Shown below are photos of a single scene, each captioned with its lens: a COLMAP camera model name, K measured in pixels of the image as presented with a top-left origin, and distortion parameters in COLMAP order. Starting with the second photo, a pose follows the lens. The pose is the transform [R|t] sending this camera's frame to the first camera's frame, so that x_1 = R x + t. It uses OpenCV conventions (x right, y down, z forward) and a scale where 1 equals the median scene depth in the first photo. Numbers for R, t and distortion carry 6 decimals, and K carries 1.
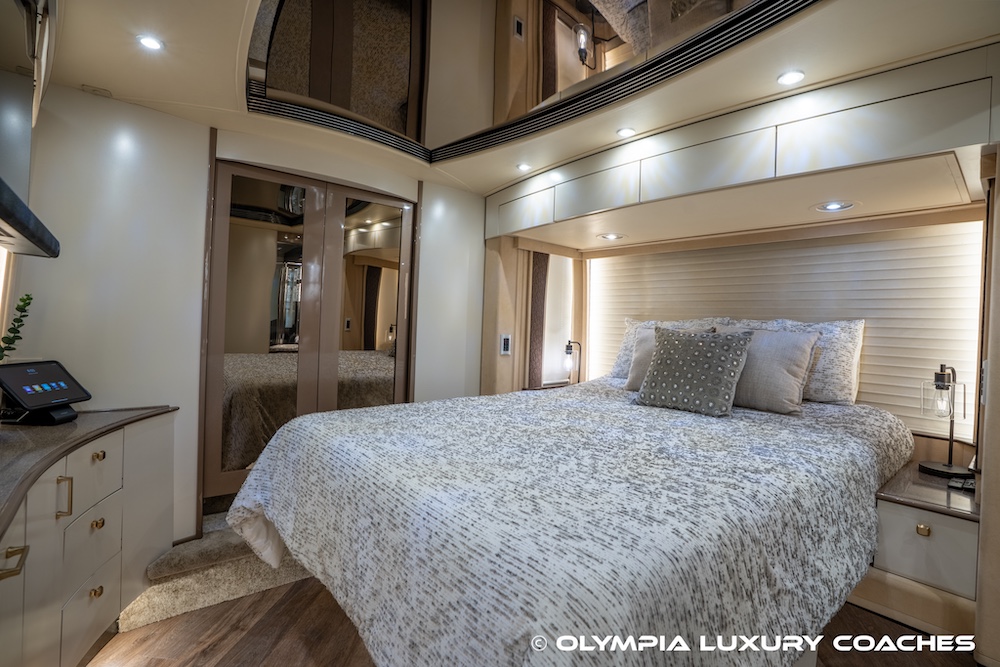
lens RADIAL K [[466.2, 0, 500.4], [0, 466.2, 329.0], [0, 0, 1]] dist [-0.070095, 0.028077]
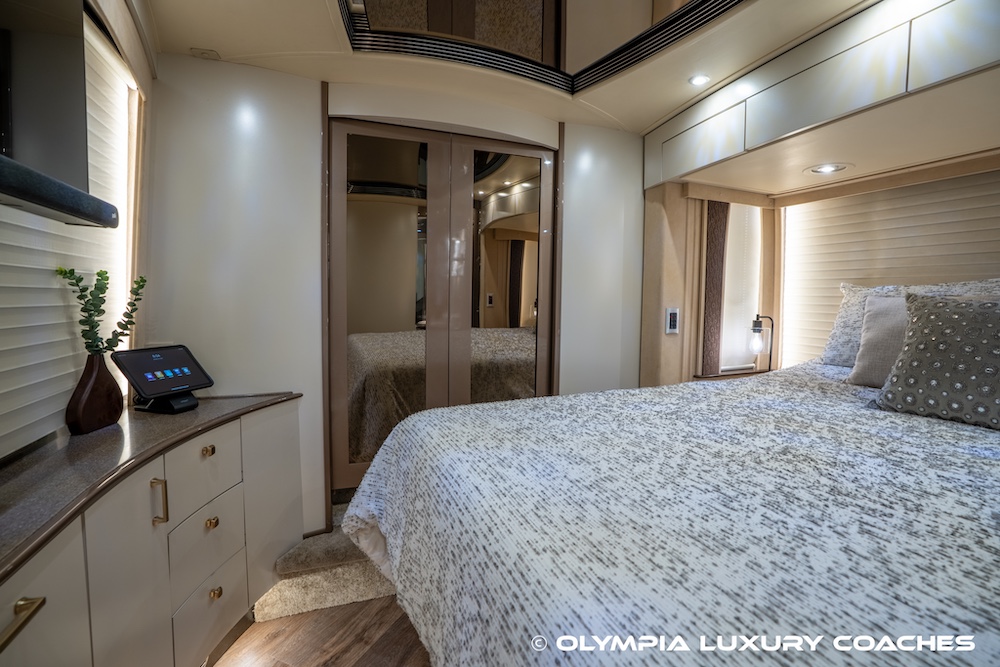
lens RADIAL K [[466.2, 0, 500.4], [0, 466.2, 329.0], [0, 0, 1]] dist [-0.070095, 0.028077]
pose [[0.949572, -0.003915, -0.313524, -0.028323], [0.021346, 0.998409, 0.052184, -0.000107], [0.312821, -0.056245, 0.948145, 0.226849]]
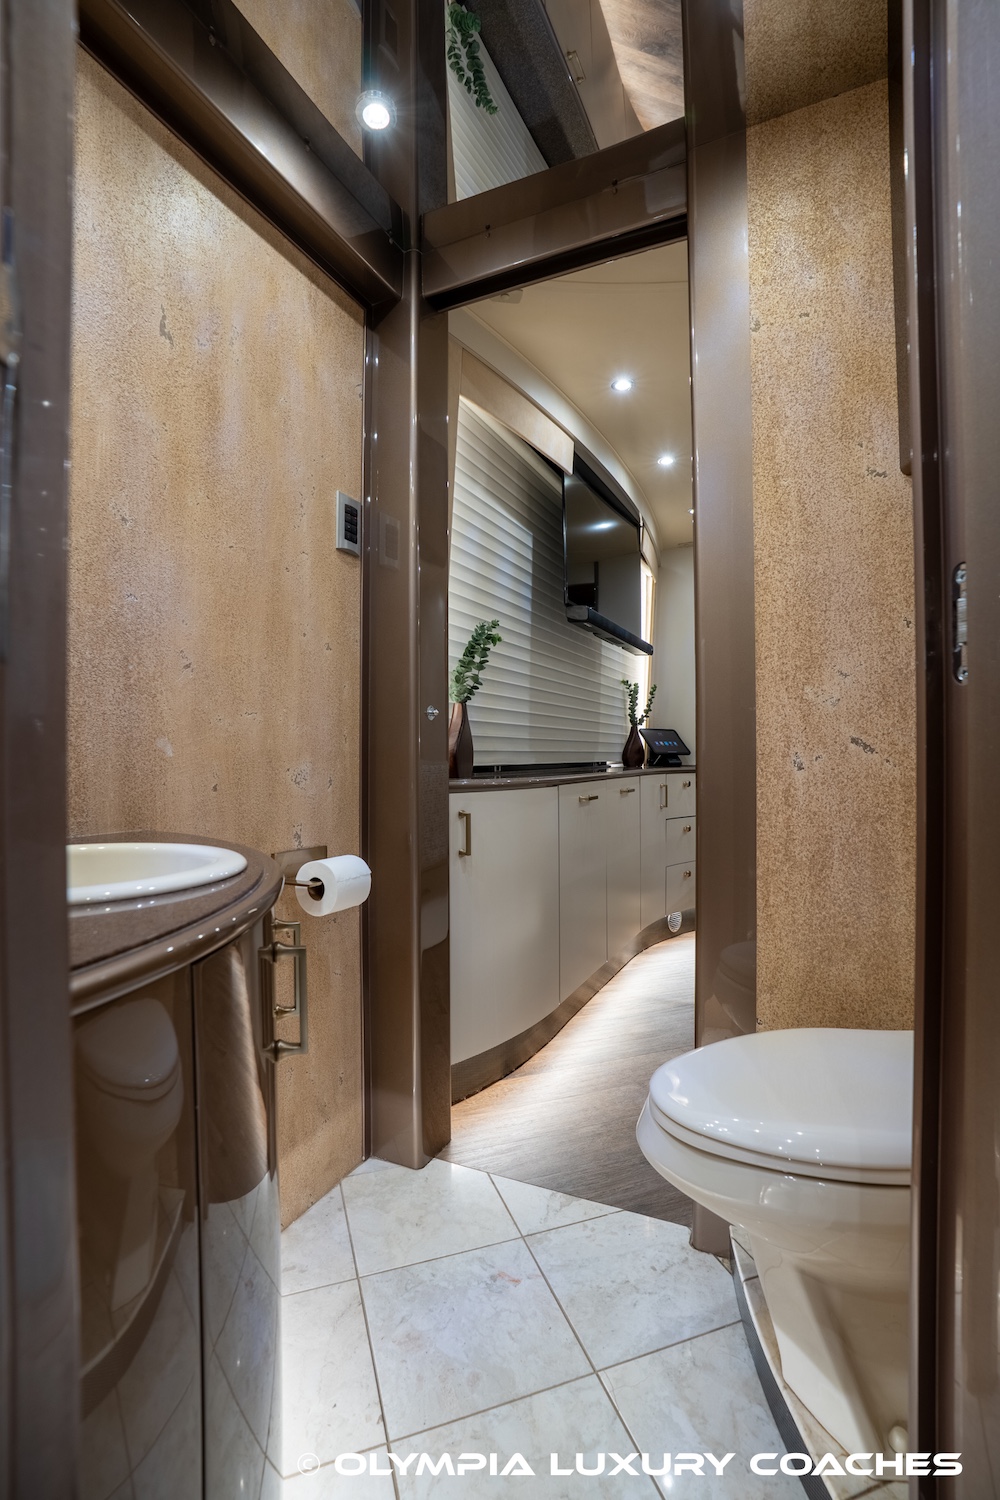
lens RADIAL K [[699.3, 0, 505.5], [0, 699.3, 752.0], [0, 0, 1]] dist [-0.070095, 0.028077]
pose [[0.413444, -0.044773, -0.909428, 0.714418], [0.016990, 0.998996, -0.041459, 0.185354], [0.910371, 0.001689, 0.413790, -0.387028]]
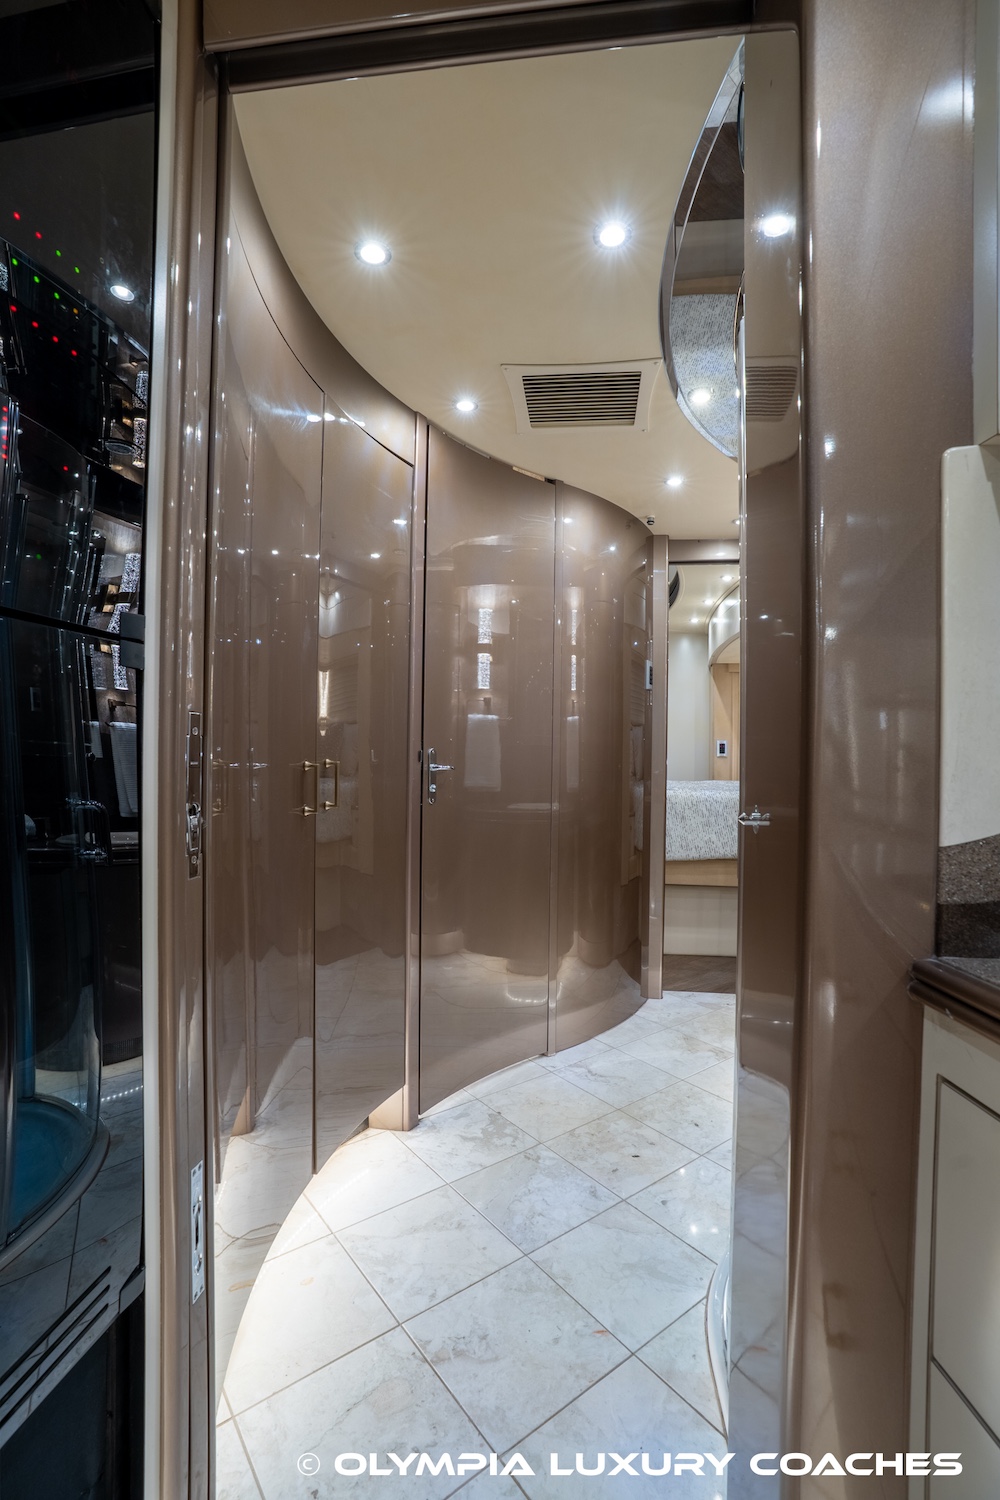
lens RADIAL K [[693.3, 0, 501.7], [0, 693.3, 755.8], [0, 0, 1]] dist [-0.070121, 0.026466]
pose [[0.675306, -0.029016, -0.736966, 1.380226], [0.012715, 0.999535, -0.027704, 0.135739], [0.737428, 0.009338, 0.675361, -0.990478]]
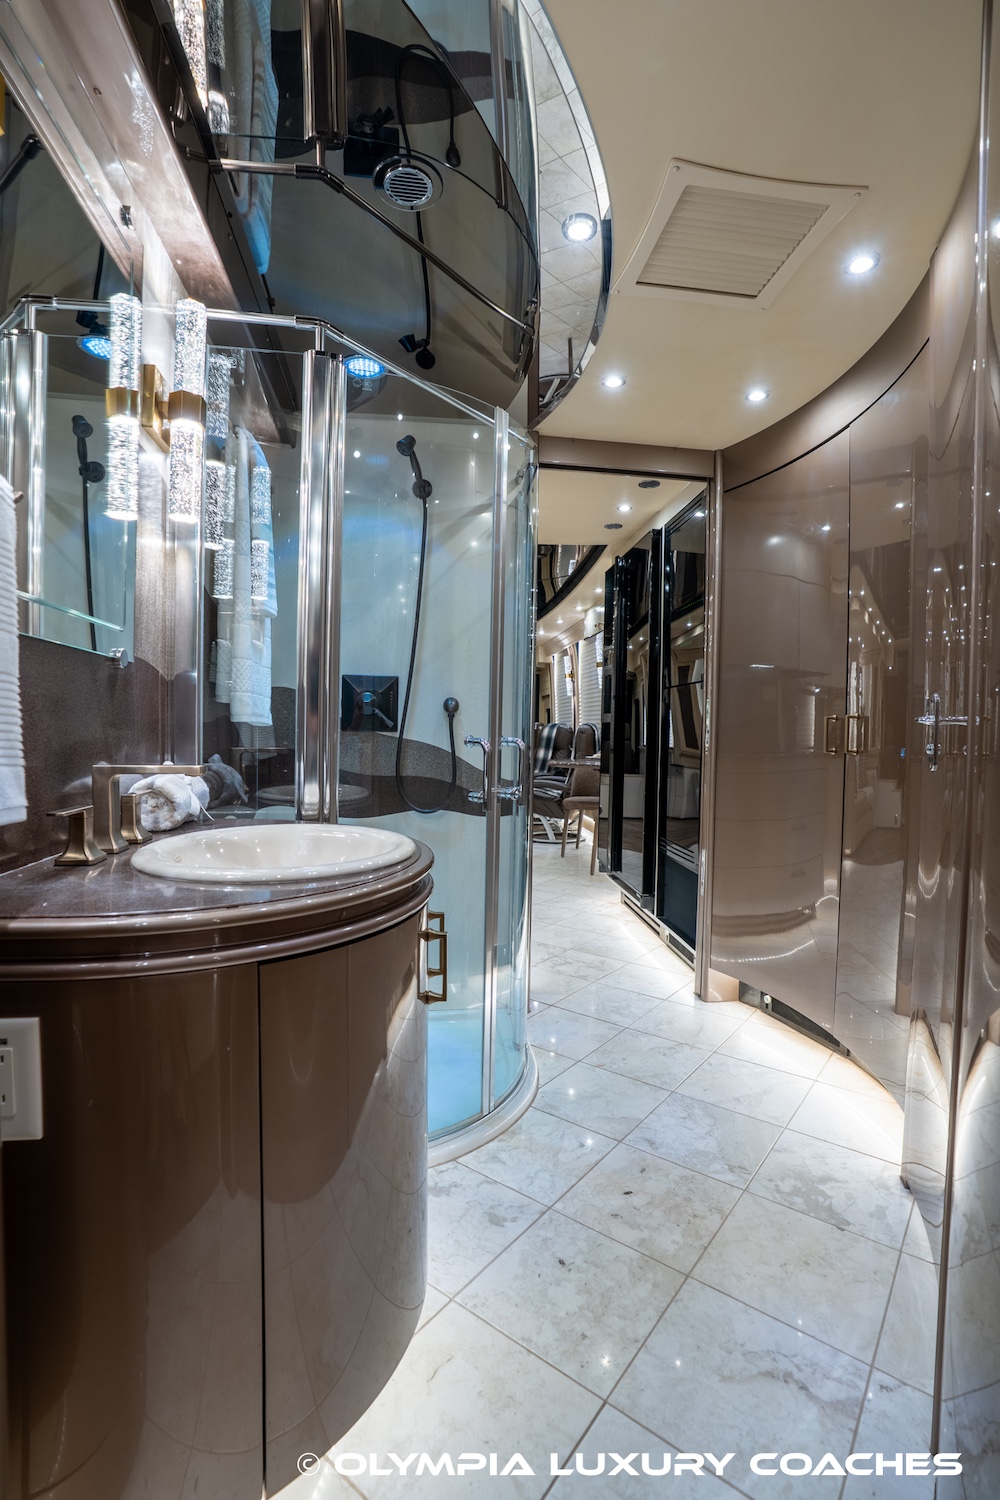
lens RADIAL K [[699.3, 0, 505.5], [0, 699.3, 752.0], [0, 0, 1]] dist [-0.070095, 0.028077]
pose [[-0.842717, -0.069645, 0.533833, 0.571235], [-0.046841, 0.997322, 0.056170, 0.138322], [-0.536316, 0.022330, -0.843722, 0.438184]]
